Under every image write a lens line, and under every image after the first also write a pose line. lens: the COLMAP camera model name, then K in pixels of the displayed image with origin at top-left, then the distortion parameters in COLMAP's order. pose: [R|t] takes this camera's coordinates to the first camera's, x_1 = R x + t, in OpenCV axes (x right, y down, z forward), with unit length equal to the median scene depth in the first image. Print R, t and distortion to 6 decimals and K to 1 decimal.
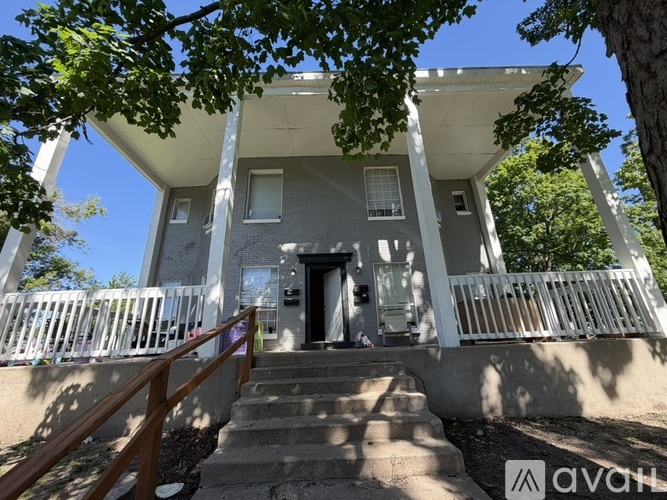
lens RADIAL K [[267.1, 0, 328.3], [0, 267.1, 250.2], [0, 0, 1]] dist [0.001031, 0.000211]
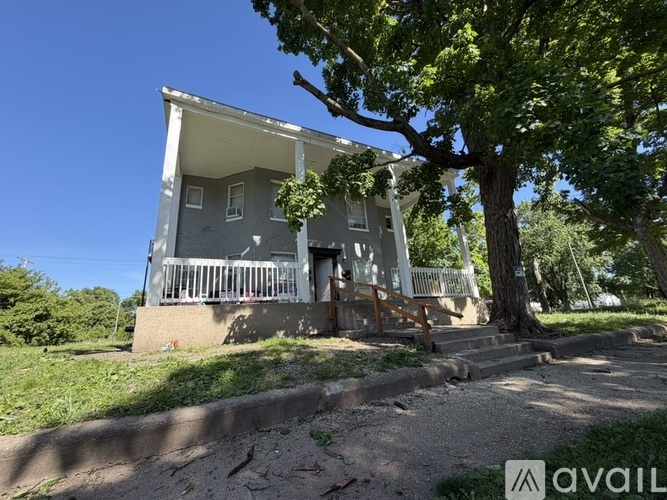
lens RADIAL K [[267.1, 0, 332.5], [0, 267.1, 250.3], [0, 0, 1]] dist [0.001031, 0.000211]
pose [[0.897947, 0.097431, 0.429183, -0.664656], [-0.110580, 0.993851, 0.005739, 0.011641], [-0.425984, -0.052612, 0.903199, -0.418173]]
